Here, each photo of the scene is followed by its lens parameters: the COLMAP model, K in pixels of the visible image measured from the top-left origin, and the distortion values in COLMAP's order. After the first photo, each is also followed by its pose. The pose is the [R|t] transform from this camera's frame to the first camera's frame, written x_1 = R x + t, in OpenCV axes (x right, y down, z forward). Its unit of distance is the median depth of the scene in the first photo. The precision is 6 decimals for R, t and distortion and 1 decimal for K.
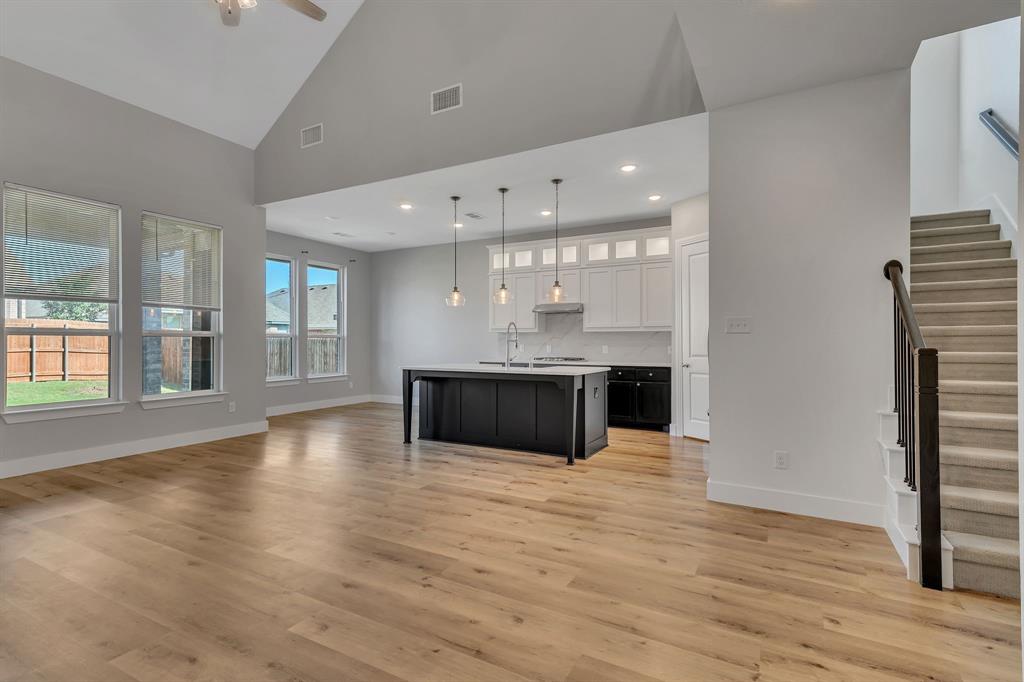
lens RADIAL K [[491.4, 0, 508.1], [0, 491.4, 341.1], [0, 0, 1]] dist [0.016264, 0.000074]
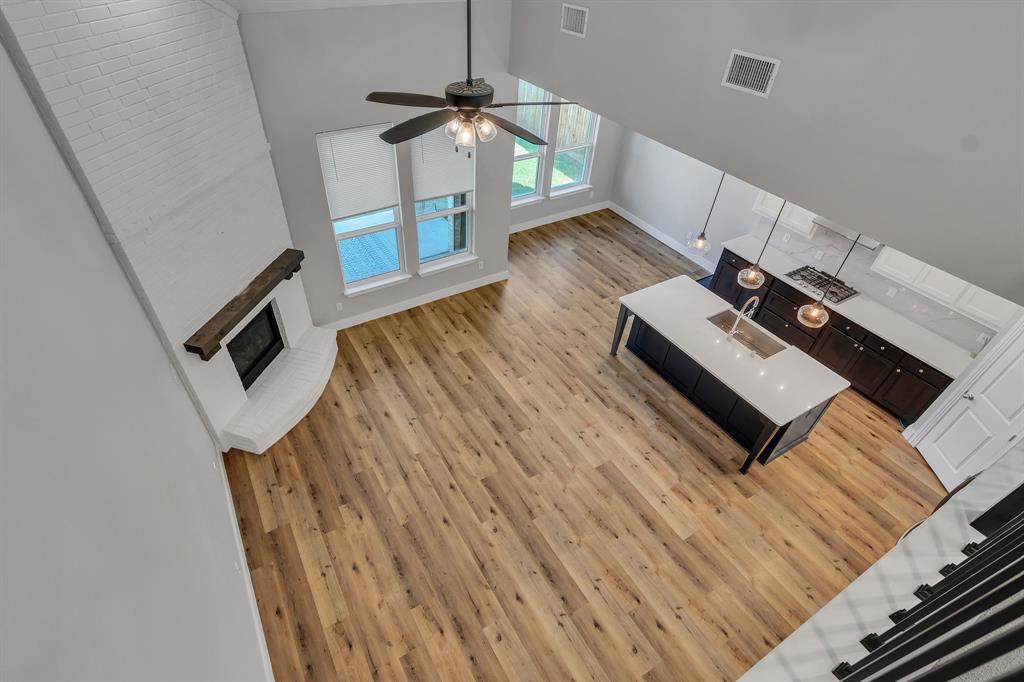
lens RADIAL K [[501.2, 0, 483.9], [0, 501.2, 340.6], [0, 0, 1]] dist [-0.003247, 0.000059]
pose [[0.855030, 0.358092, -0.375092, -0.040510], [-0.024681, 0.750588, 0.660309, -0.560373], [0.517992, -0.555326, 0.650613, 0.129718]]
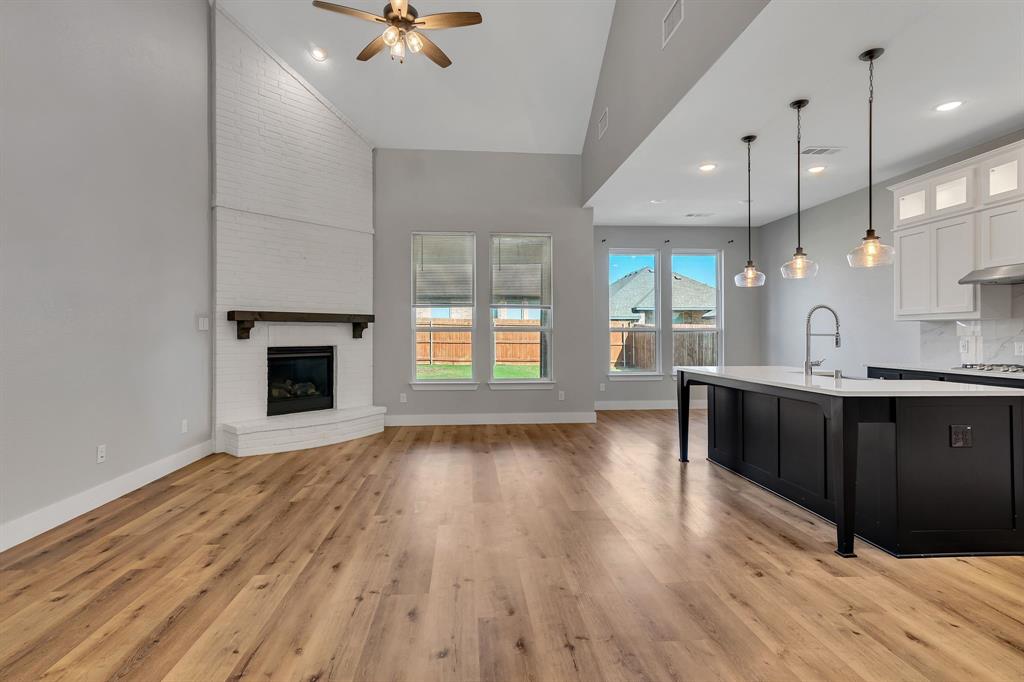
lens RADIAL K [[508.0, 0, 509.4], [0, 508.0, 333.6], [0, 0, 1]] dist [0.018053, 0.000725]
pose [[0.553139, -0.004310, -0.833078, 0.338434], [0.001731, 0.999990, -0.004025, 0.000440], [0.833087, 0.000784, 0.553141, 0.299030]]
